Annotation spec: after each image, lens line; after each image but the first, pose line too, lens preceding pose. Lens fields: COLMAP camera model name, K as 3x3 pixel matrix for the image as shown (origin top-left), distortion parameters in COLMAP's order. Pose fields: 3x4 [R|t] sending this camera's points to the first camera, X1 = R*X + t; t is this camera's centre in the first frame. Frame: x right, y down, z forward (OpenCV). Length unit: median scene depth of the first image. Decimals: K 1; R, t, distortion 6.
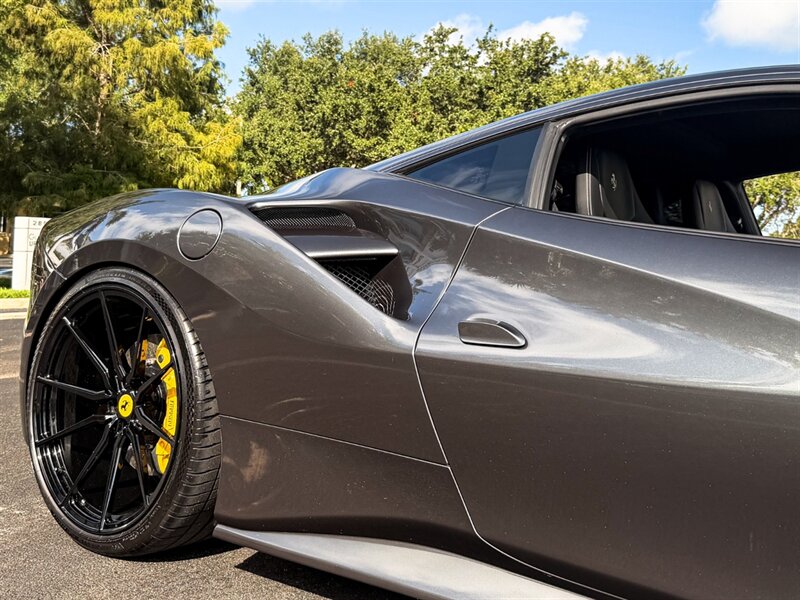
lens RADIAL K [[878.6, 0, 348.9], [0, 878.6, 247.0], [0, 0, 1]] dist [0.084358, 0.000000]
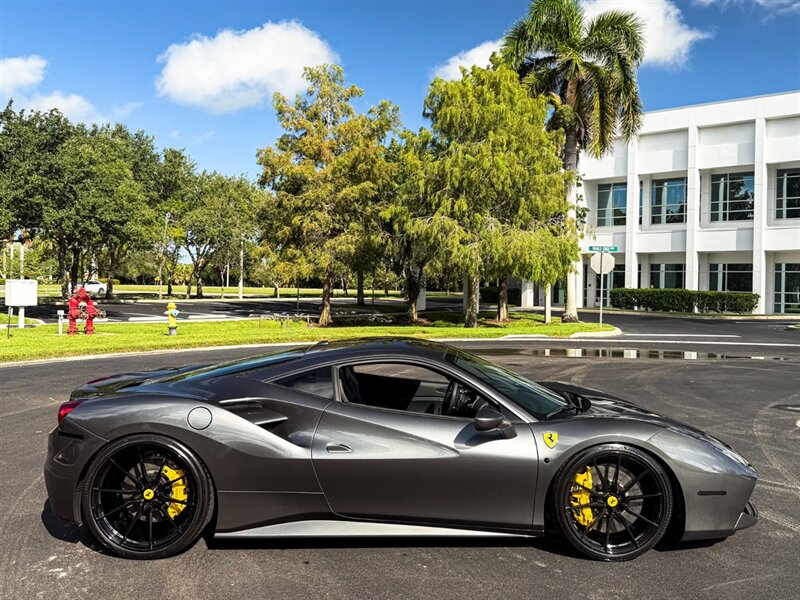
lens RADIAL K [[716.8, 0, 389.0], [0, 716.8, 288.3], [0, 0, 1]] dist [0.082678, -0.159505]
pose [[0.764849, -0.027972, 0.643601, -0.113565], [0.004854, 0.999279, 0.037661, -0.048913], [-0.644191, -0.025681, 0.764434, -0.093804]]
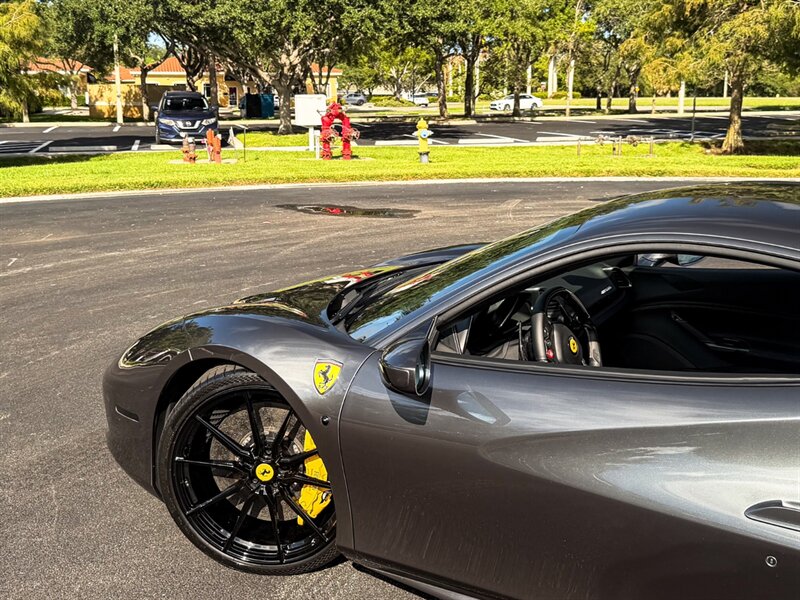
lens RADIAL K [[878.6, 0, 364.3], [0, 878.6, 249.4], [0, 0, 1]] dist [0.084358, 0.000000]
pose [[0.996671, -0.056549, 0.058731, 0.179276], [0.044853, 0.981860, 0.184227, -0.033267], [-0.068083, -0.180980, 0.981127, -0.082058]]
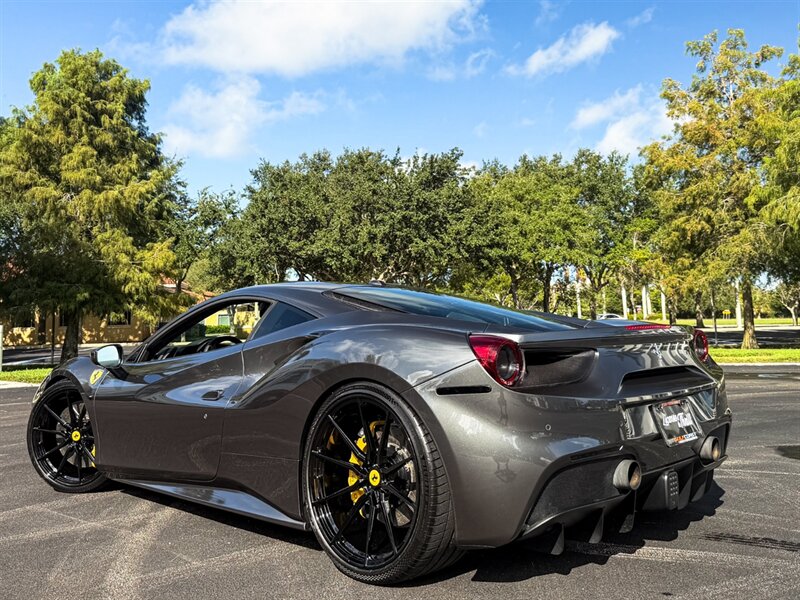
lens RADIAL K [[781.7, 0, 389.2], [0, 781.7, 218.7], [0, 0, 1]] dist [0.056823, 0.000000]
pose [[0.996109, -0.068458, -0.055499, 0.285980], [0.061051, 0.990194, -0.125649, -0.002214], [0.063557, 0.121772, 0.990521, -0.193050]]
